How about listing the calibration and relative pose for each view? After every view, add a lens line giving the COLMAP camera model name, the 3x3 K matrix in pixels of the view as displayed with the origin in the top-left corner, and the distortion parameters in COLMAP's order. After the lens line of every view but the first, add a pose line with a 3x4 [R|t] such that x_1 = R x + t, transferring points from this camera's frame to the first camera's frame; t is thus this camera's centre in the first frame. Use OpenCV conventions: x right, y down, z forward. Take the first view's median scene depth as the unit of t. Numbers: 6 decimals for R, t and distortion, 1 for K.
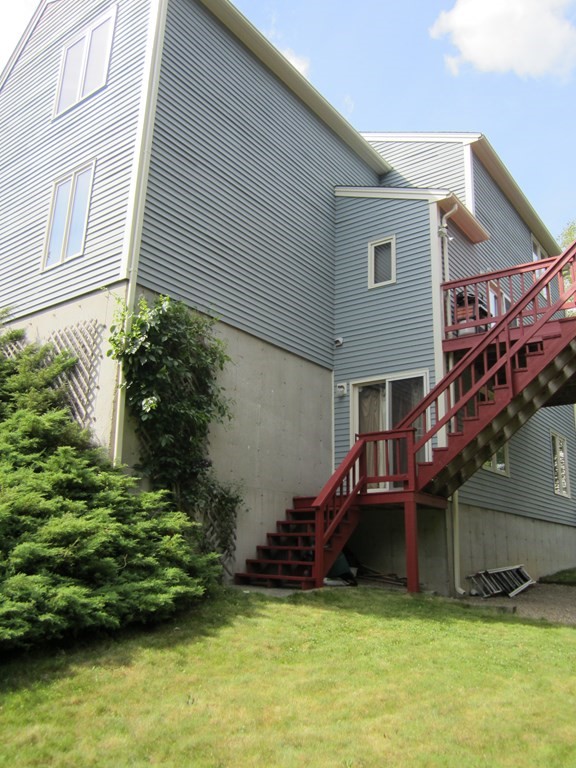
lens RADIAL K [[625.7, 0, 288.0], [0, 625.7, 384.0], [0, 0, 1]] dist [-0.010241, 0.001863]
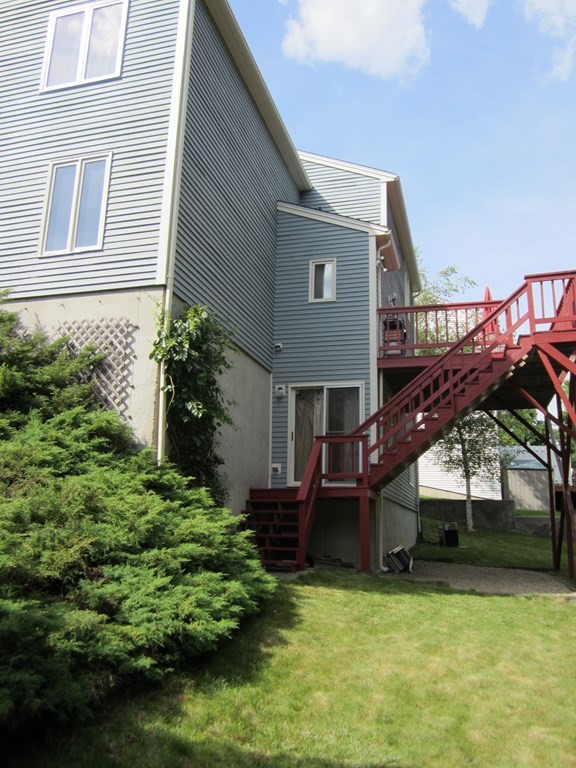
lens RADIAL K [[626.9, 0, 288.0], [0, 626.9, 384.0], [0, 0, 1]] dist [0.001938, -0.004680]
pose [[0.935260, 0.075132, 0.345895, -0.316850], [-0.089793, 0.995607, 0.026535, -0.037472], [-0.342382, -0.055876, 0.937898, -0.050893]]
